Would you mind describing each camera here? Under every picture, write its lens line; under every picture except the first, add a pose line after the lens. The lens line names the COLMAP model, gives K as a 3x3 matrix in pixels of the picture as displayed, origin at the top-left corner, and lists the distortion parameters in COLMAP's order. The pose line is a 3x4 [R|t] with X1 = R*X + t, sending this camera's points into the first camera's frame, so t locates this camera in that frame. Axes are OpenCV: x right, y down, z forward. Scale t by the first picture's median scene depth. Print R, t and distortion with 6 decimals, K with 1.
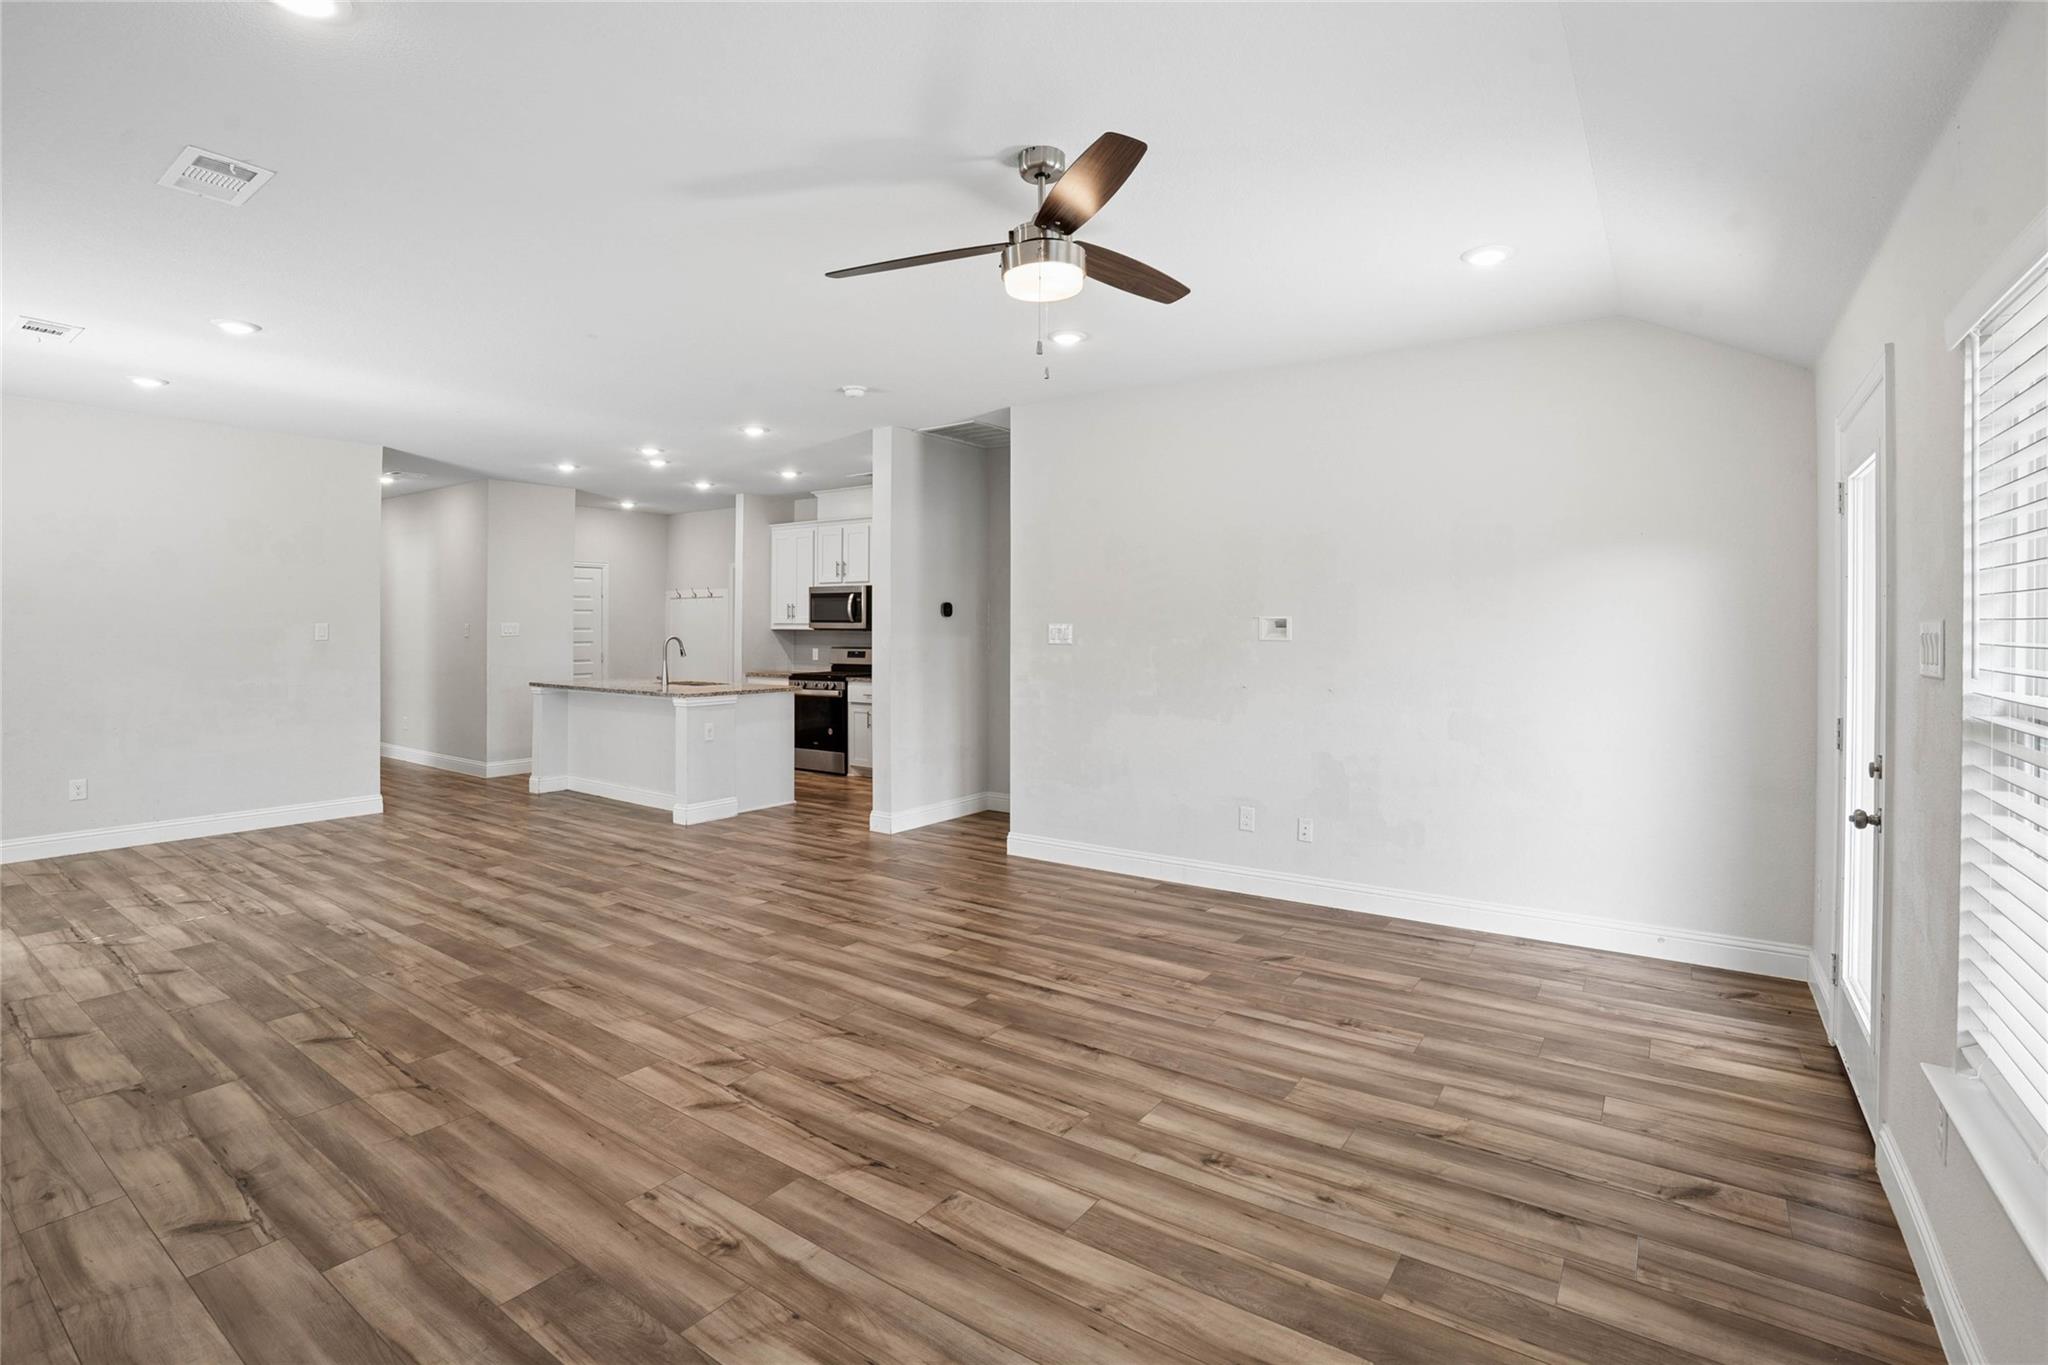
lens RADIAL K [[889.7, 0, 1036.1], [0, 889.7, 641.3], [0, 0, 1]] dist [0.000753, 0.000242]
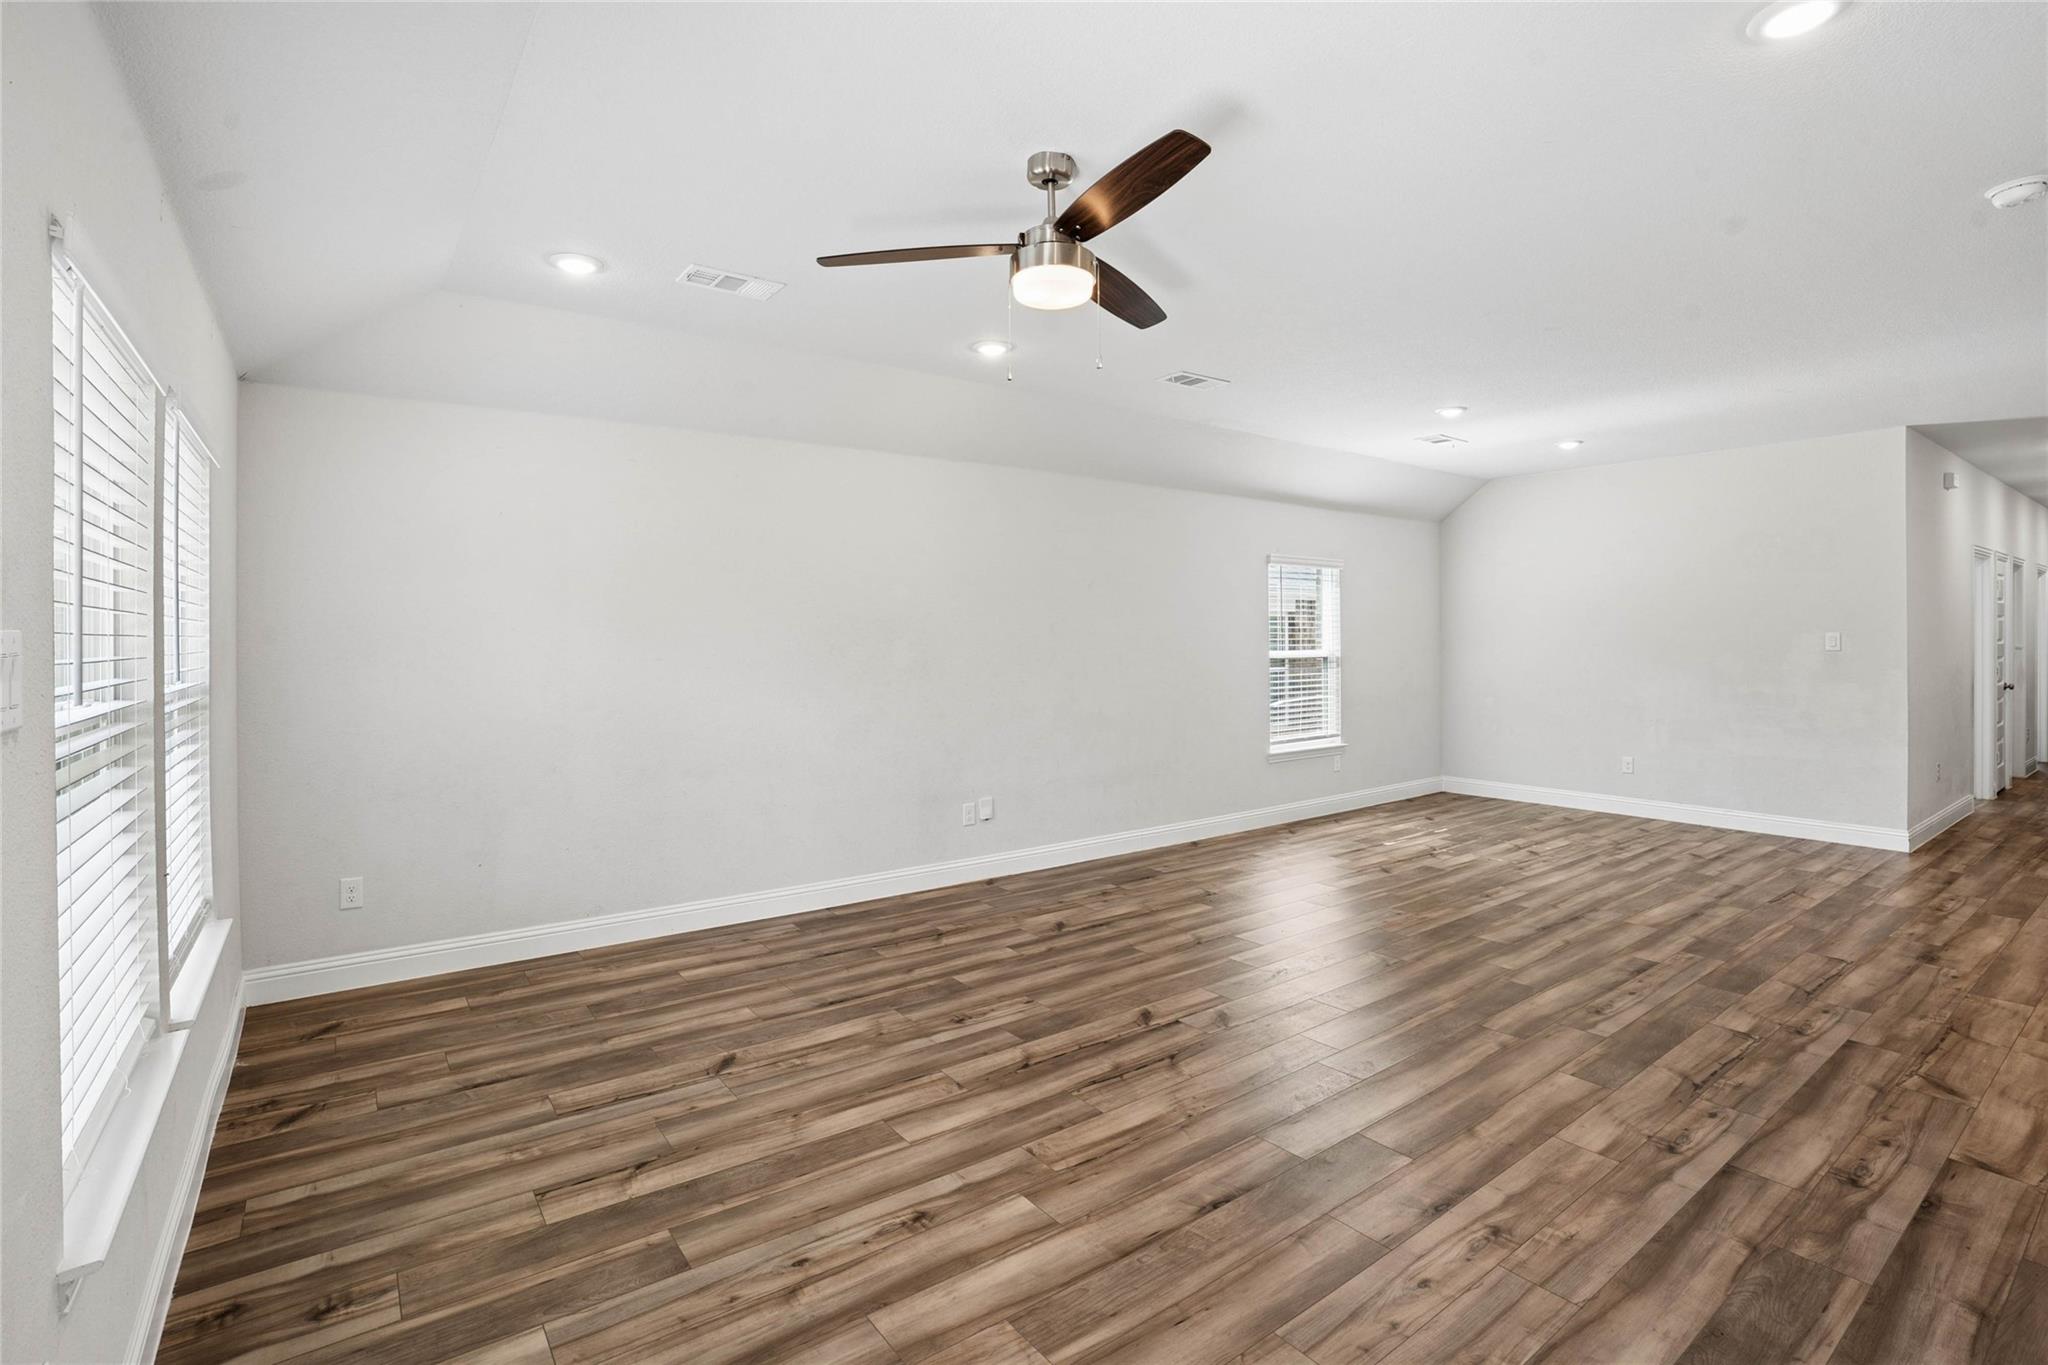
lens RADIAL K [[981.6, 0, 1081.6], [0, 981.6, 670.2], [0, 0, 1]] dist [-0.001434, -0.000220]
pose [[-0.275364, 0.015294, -0.961218, 1.123603], [0.005069, 0.999883, 0.014457, 0.004510], [0.961327, -0.000891, -0.275409, 1.449414]]
